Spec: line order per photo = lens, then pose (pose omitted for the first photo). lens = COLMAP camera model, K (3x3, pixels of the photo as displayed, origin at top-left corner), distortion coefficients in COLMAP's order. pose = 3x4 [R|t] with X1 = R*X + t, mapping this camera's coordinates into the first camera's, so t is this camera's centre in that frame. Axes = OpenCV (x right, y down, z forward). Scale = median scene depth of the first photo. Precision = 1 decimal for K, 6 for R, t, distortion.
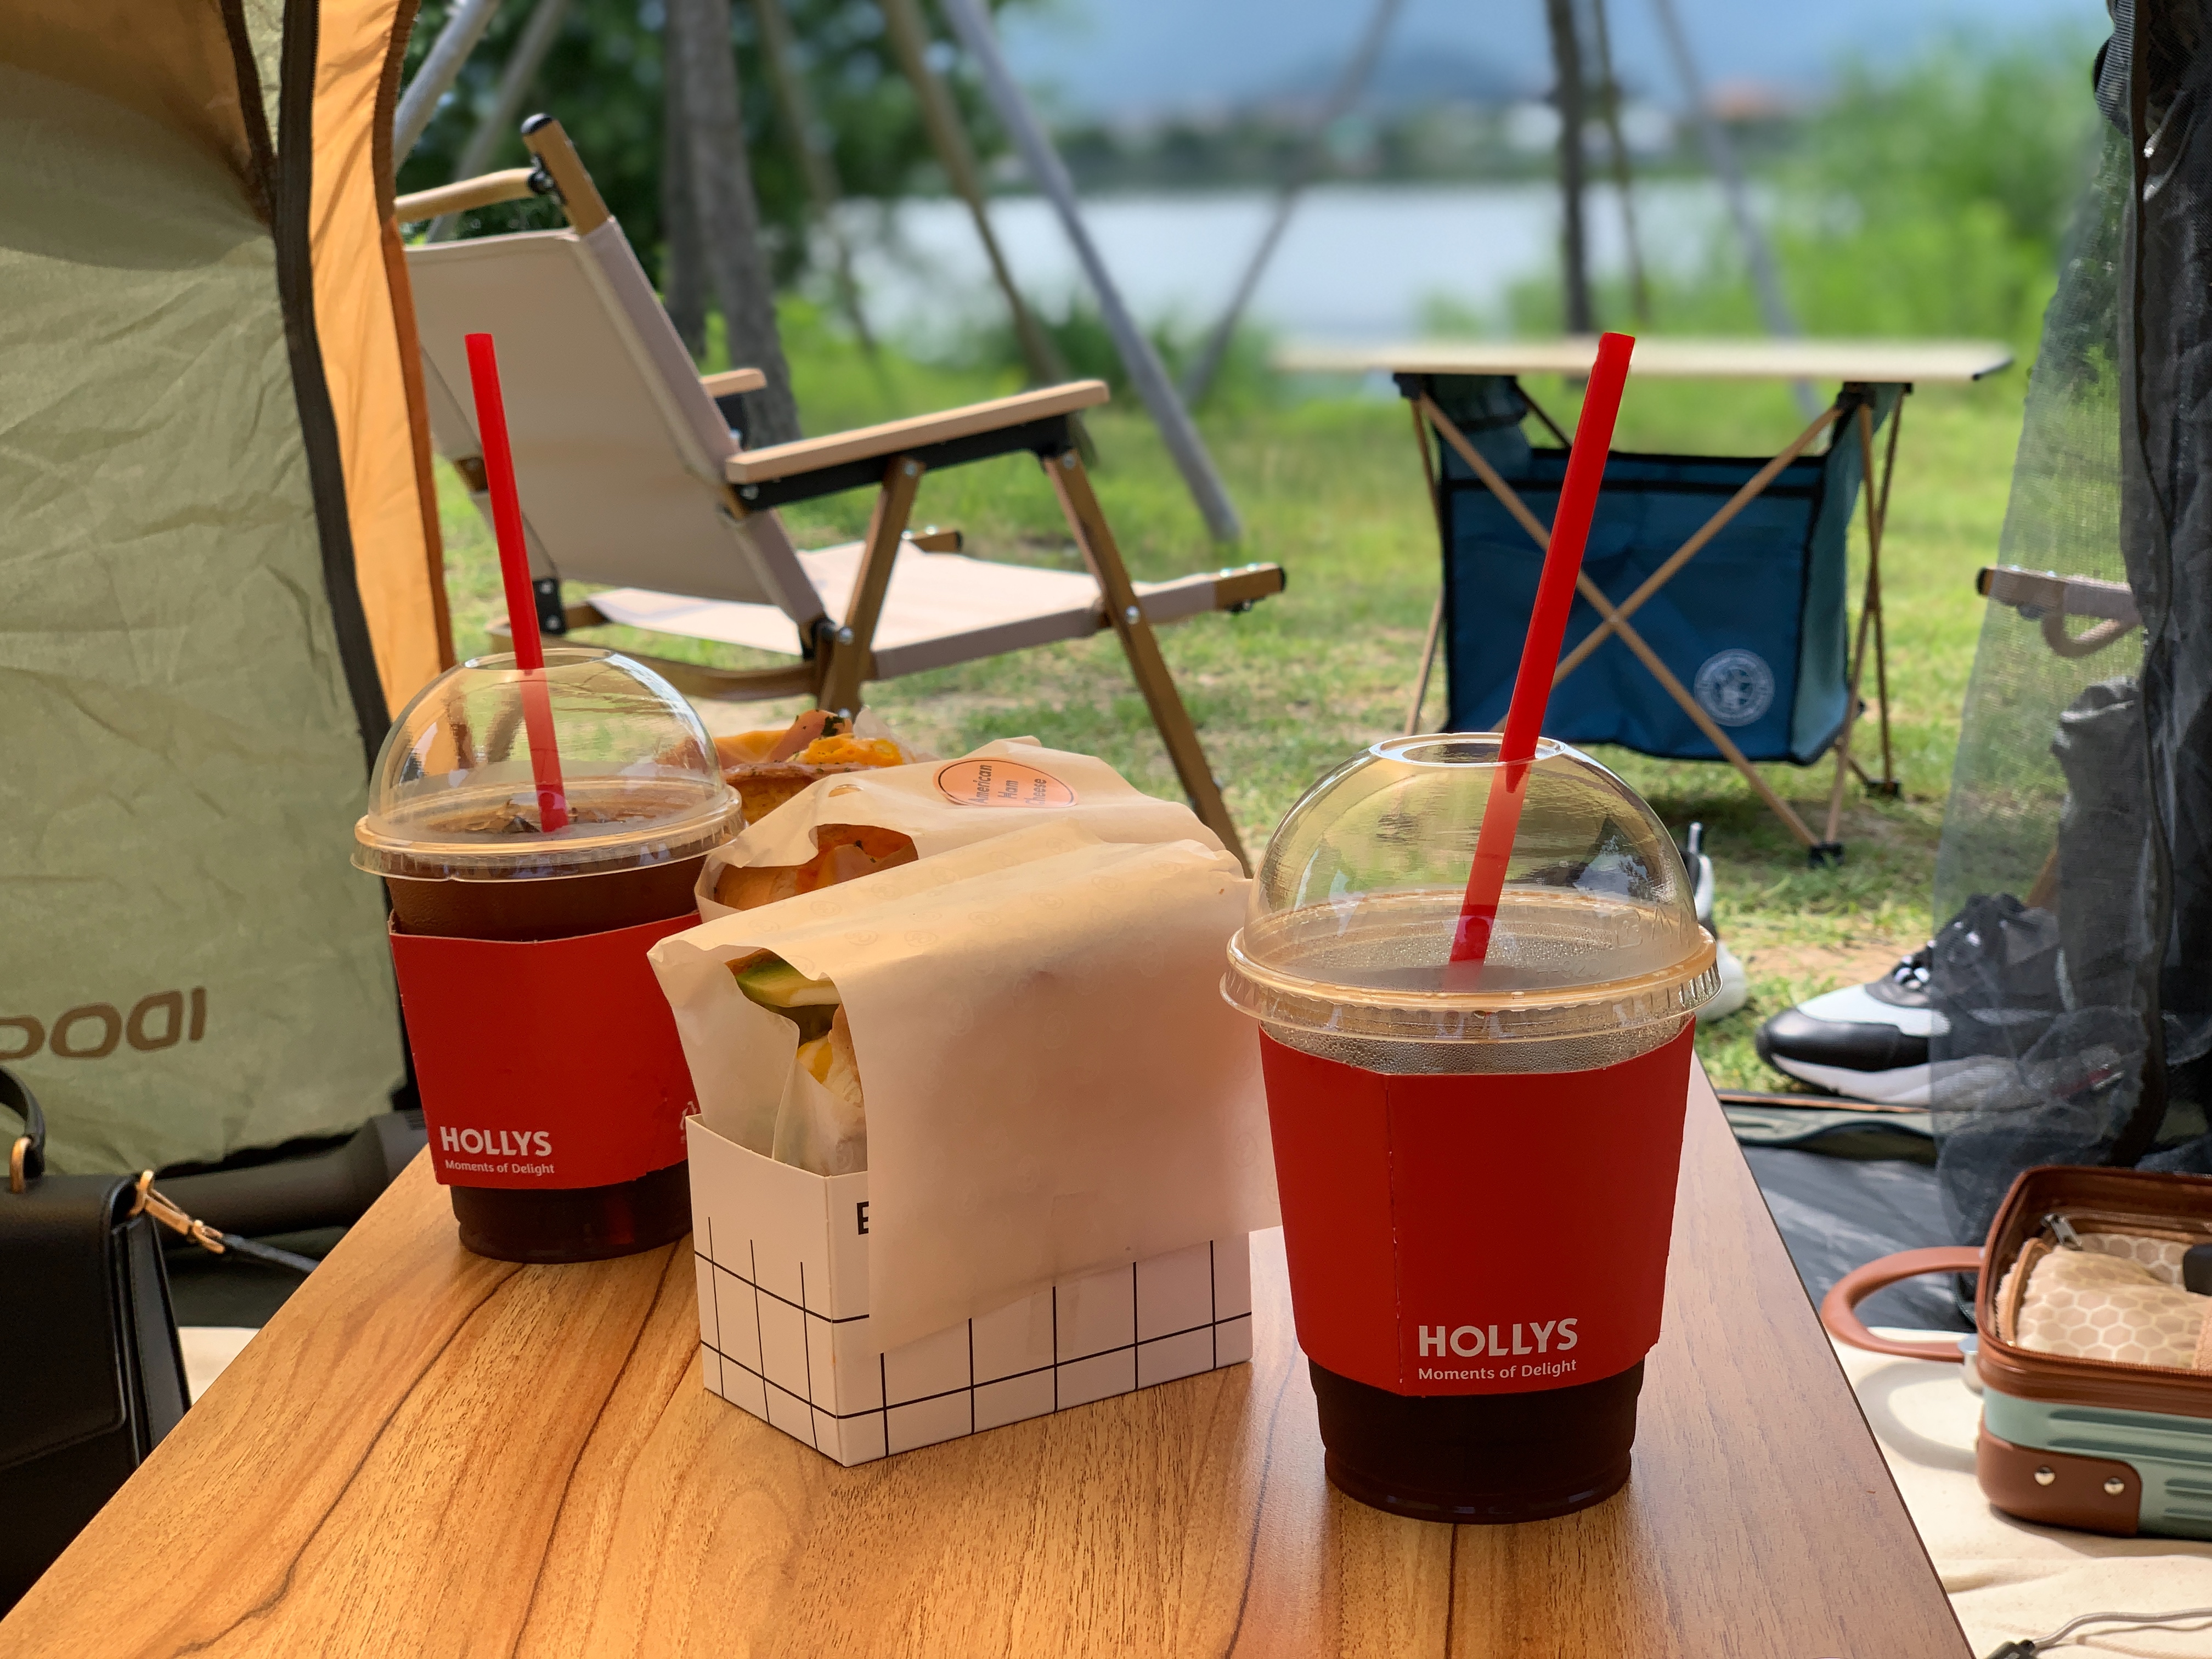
lens RADIAL K [[3284.2, 0, 1108.5], [0, 3284.2, 870.0], [0, 0, 1]] dist [0.018310, -0.177409]
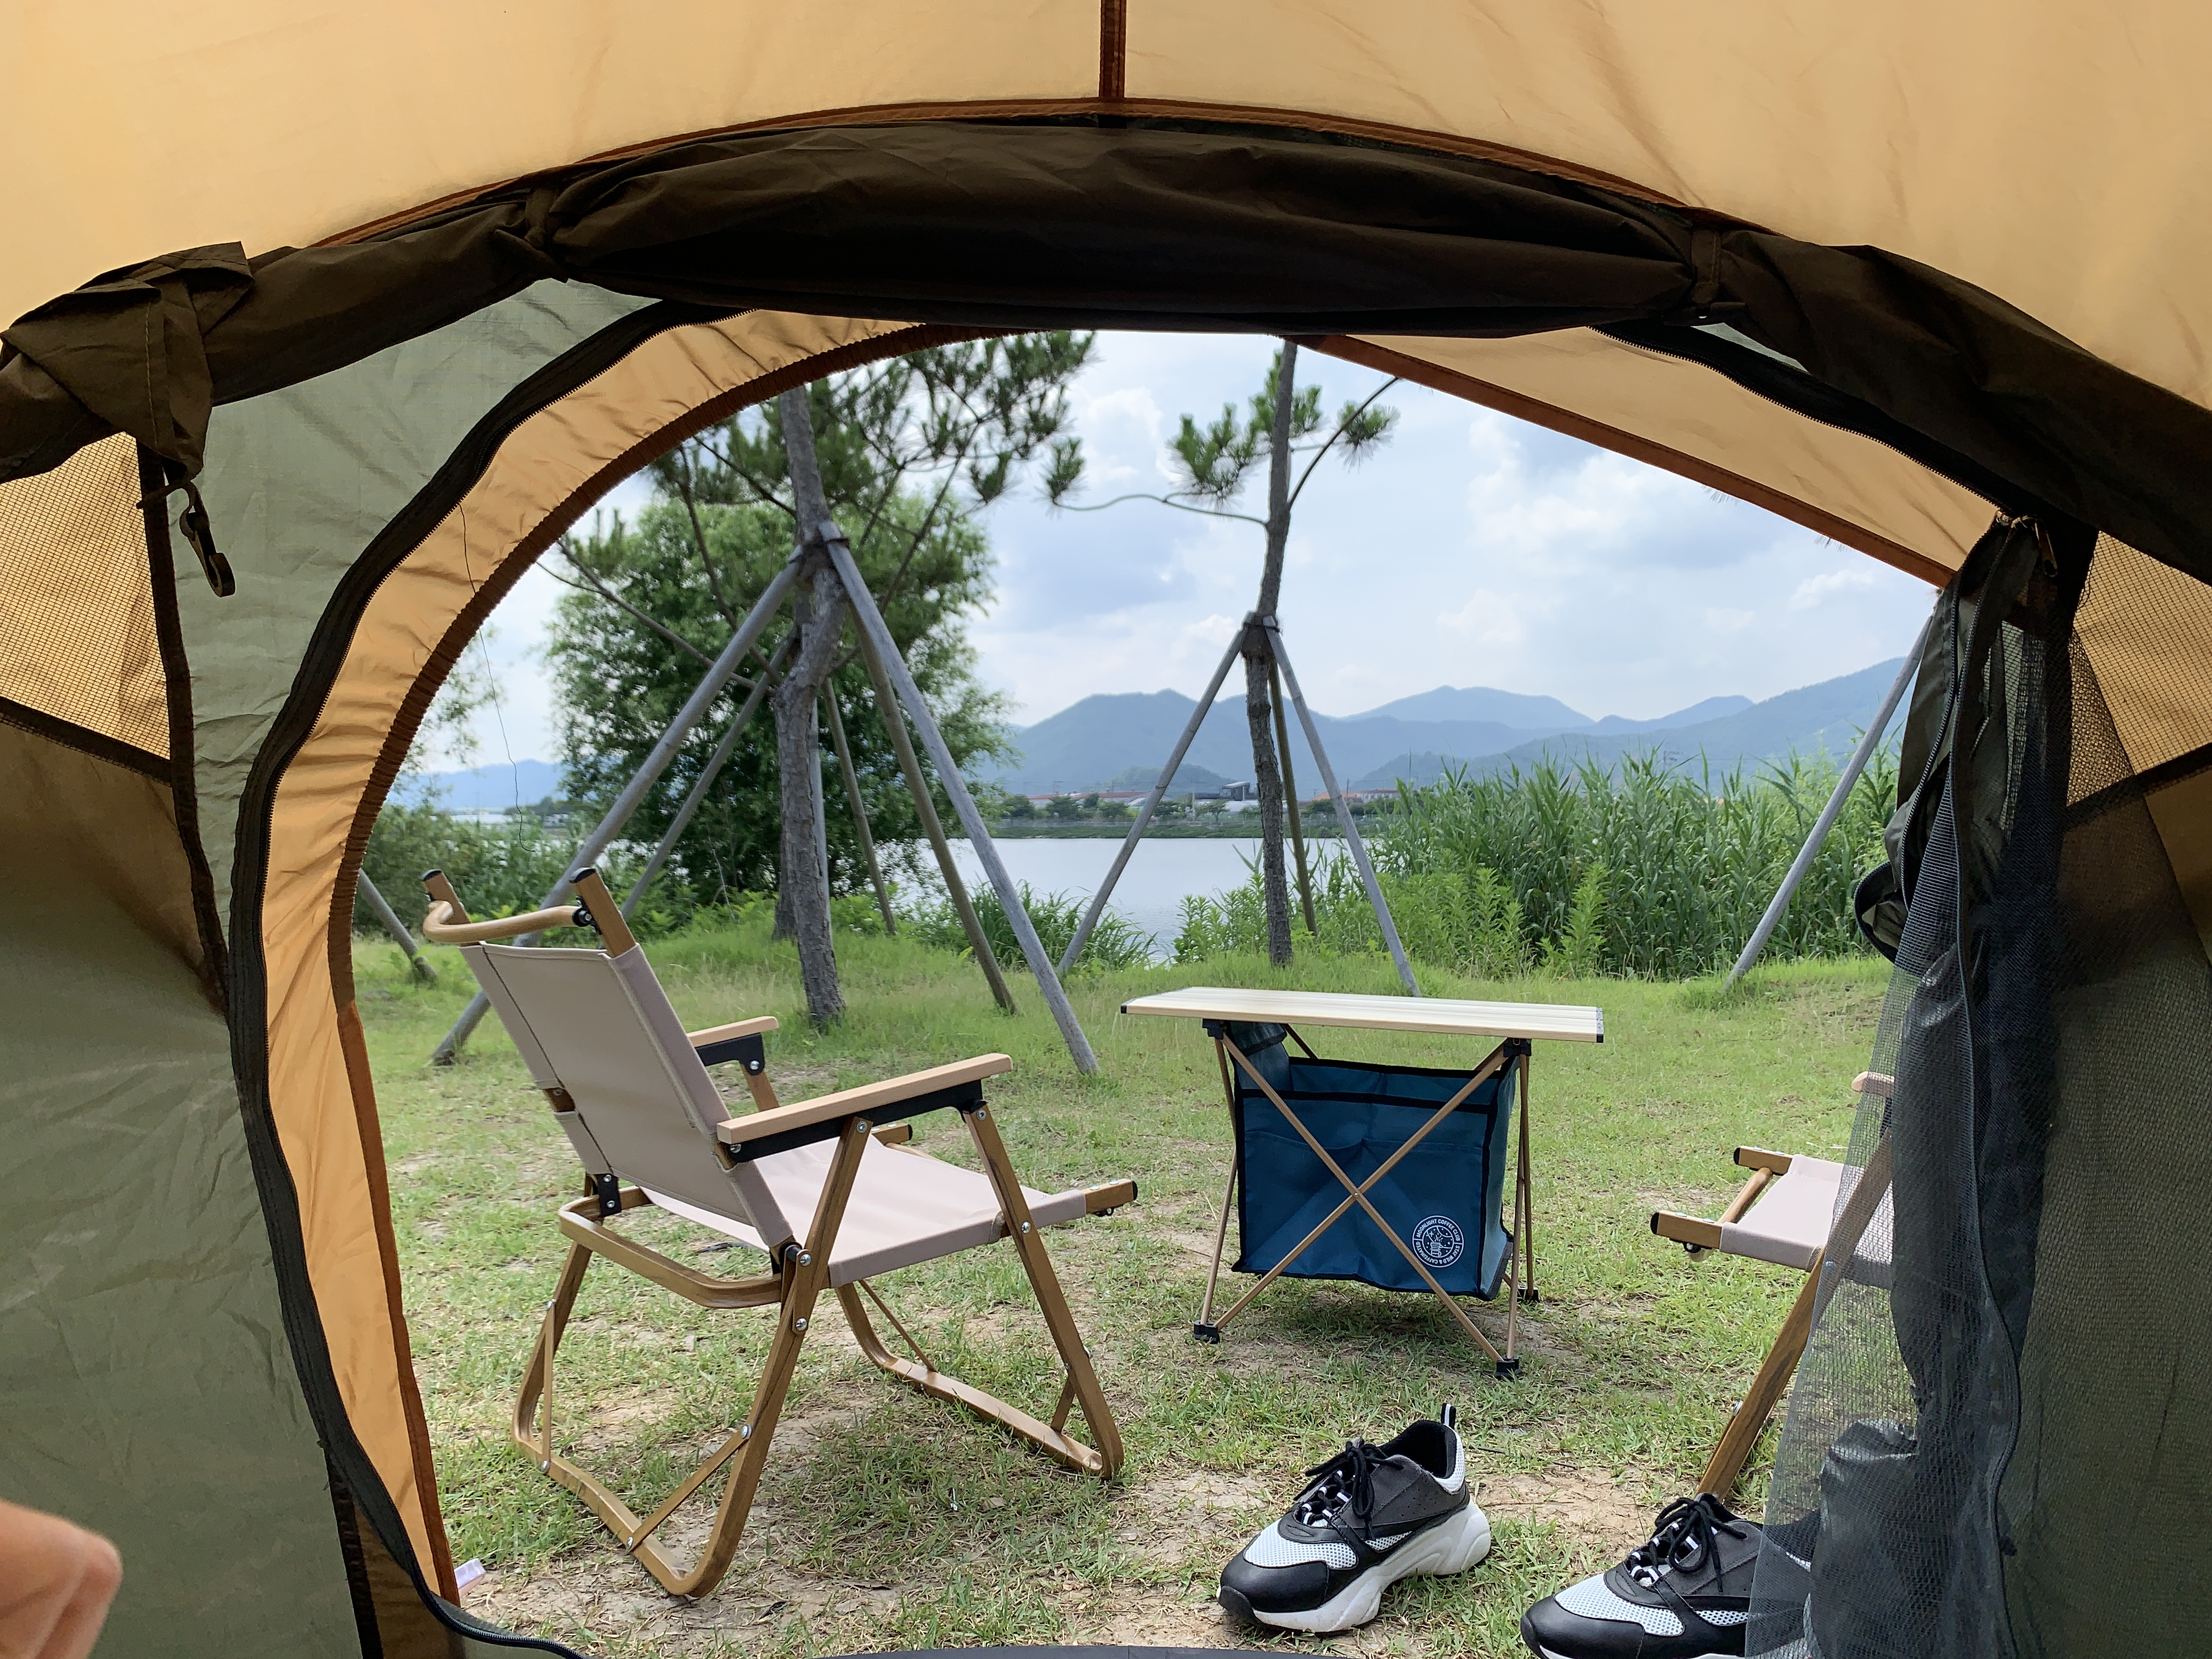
lens RADIAL K [[1661.7, 0, 1108.6], [0, 1661.7, 793.3], [0, 0, 1]] dist [0.002746, -0.010943]
pose [[0.998526, 0.022096, 0.049577, 0.004934], [-0.010313, 0.973985, -0.226376, -0.143727], [-0.053290, 0.225531, 0.972778, 0.431810]]
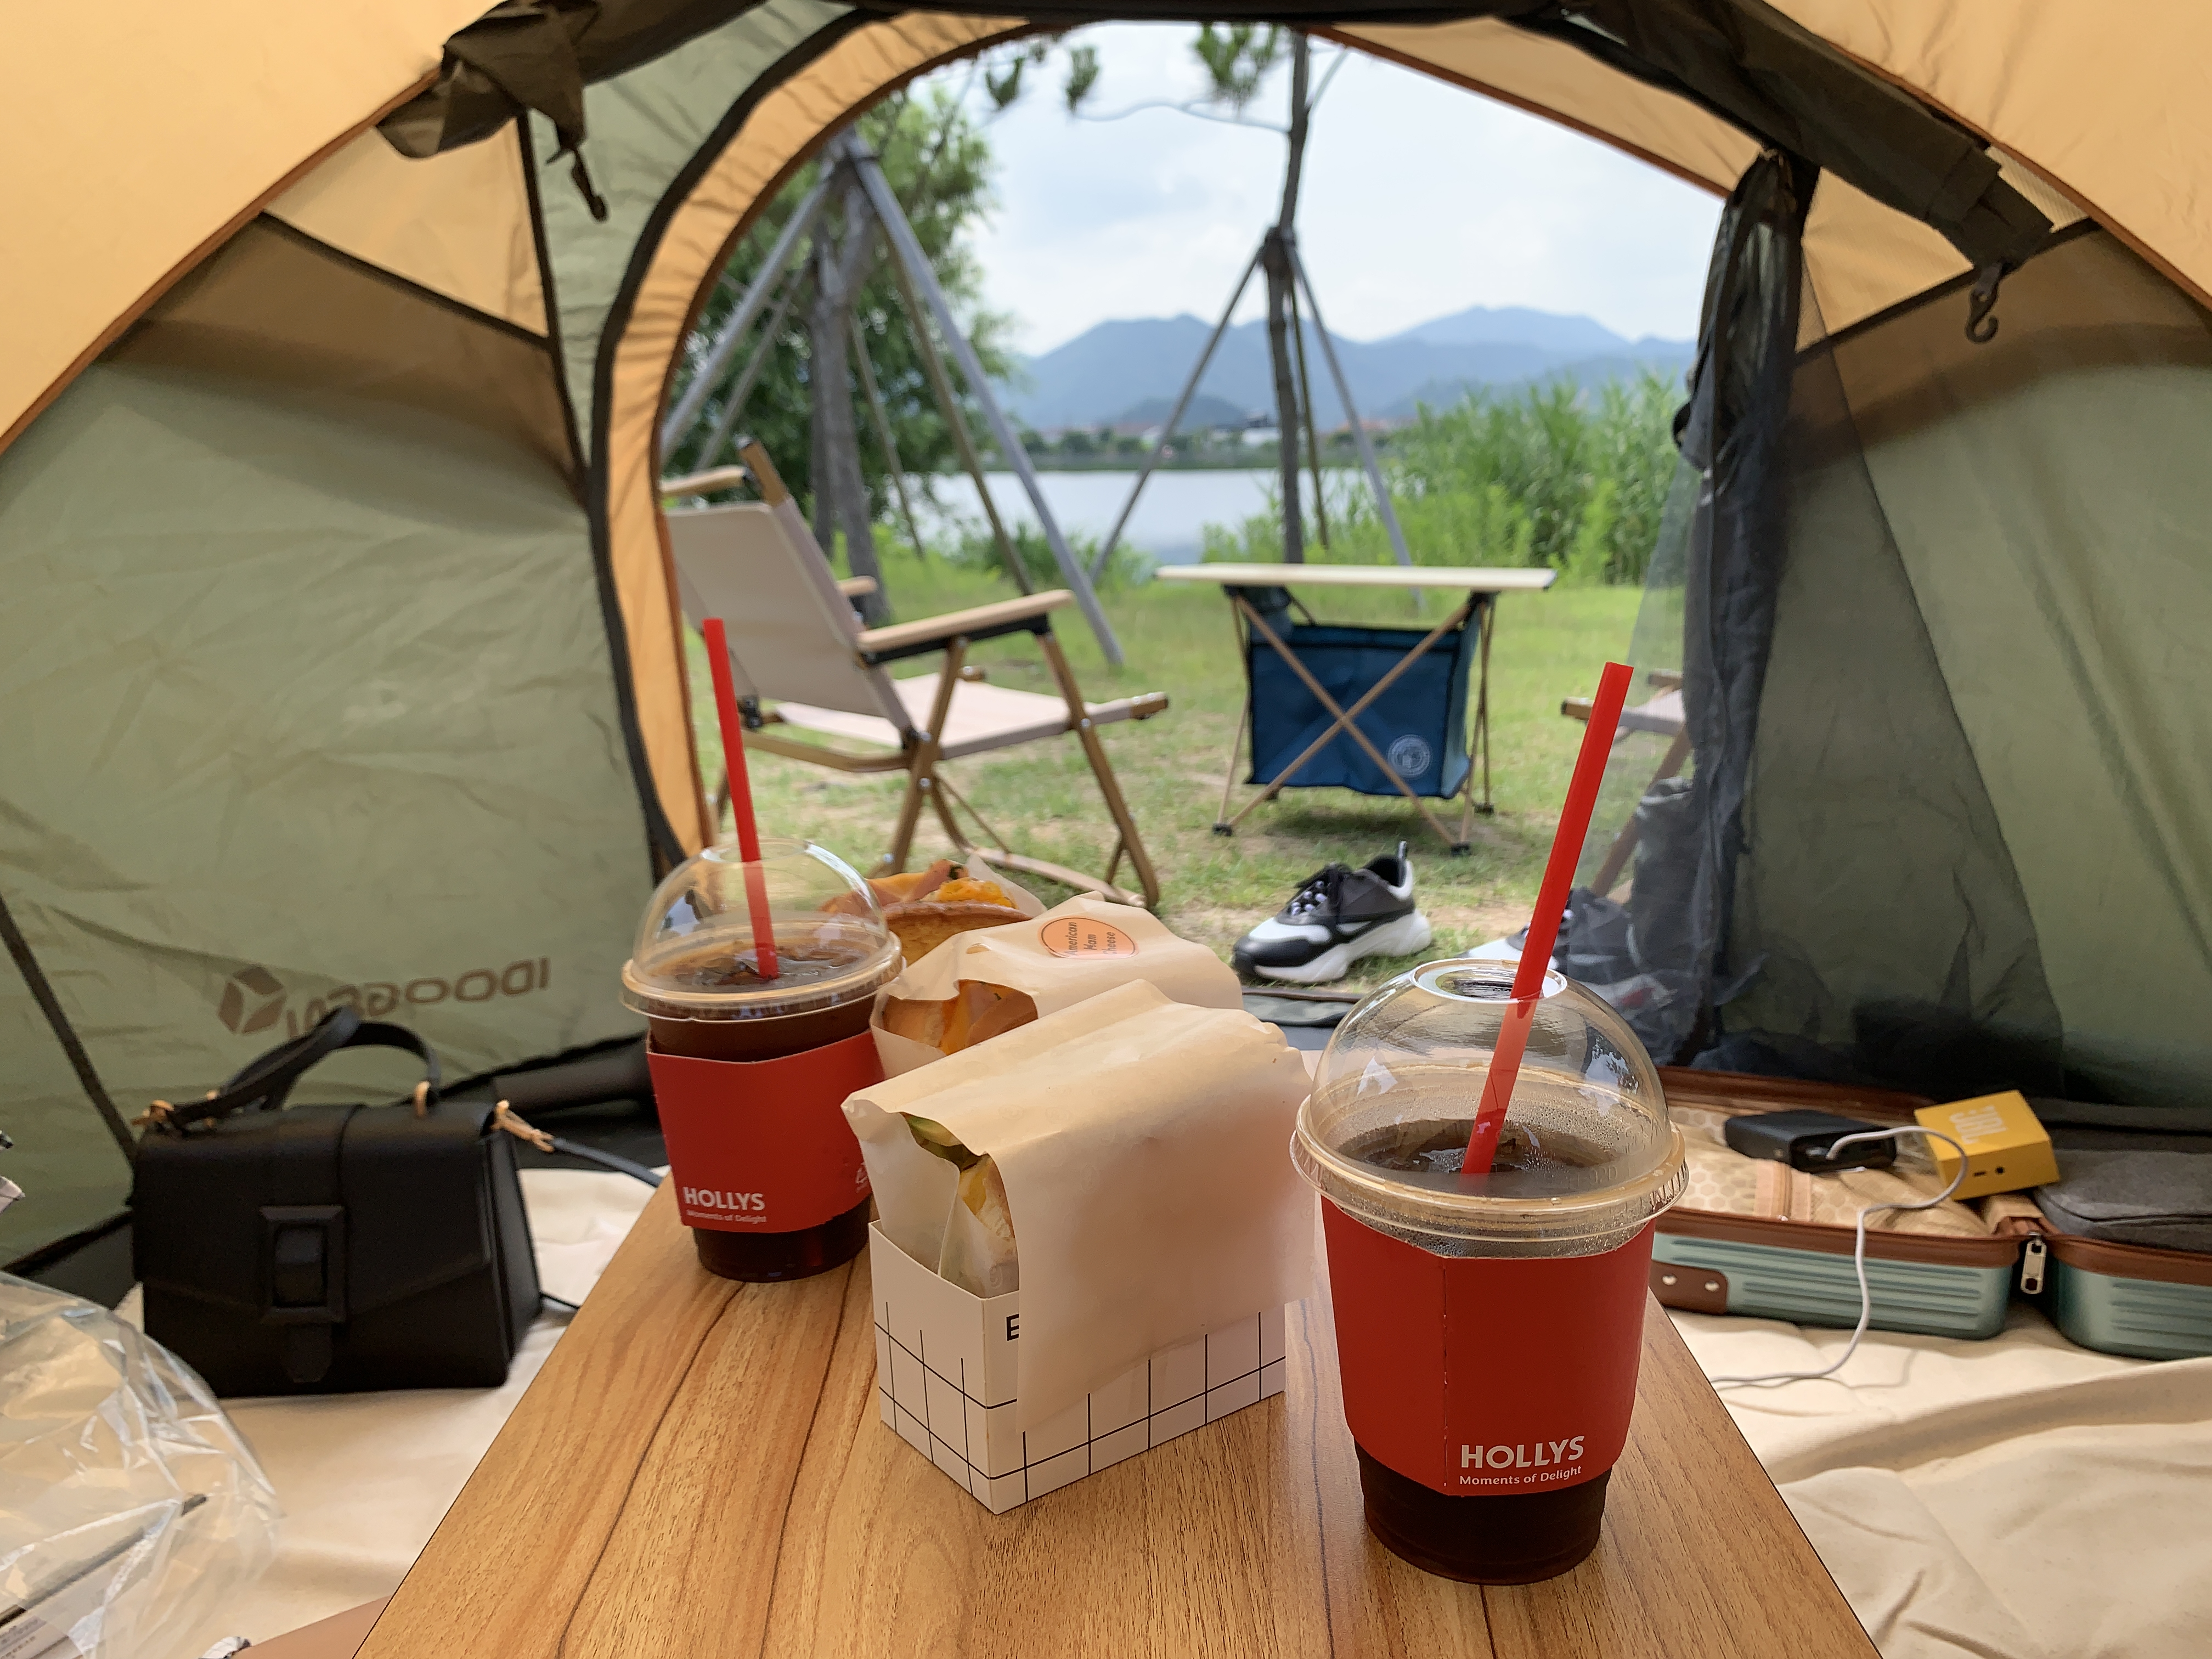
lens RADIAL K [[1674.5, 0, 1106.9], [0, 1674.5, 816.5], [0, 0, 1]] dist [0.034626, -0.131208]
pose [[0.999138, 0.000407, 0.041519, -0.027642], [-0.000438, 1.000000, 0.000733, -0.041525], [-0.041519, -0.000750, 0.999137, 0.144349]]
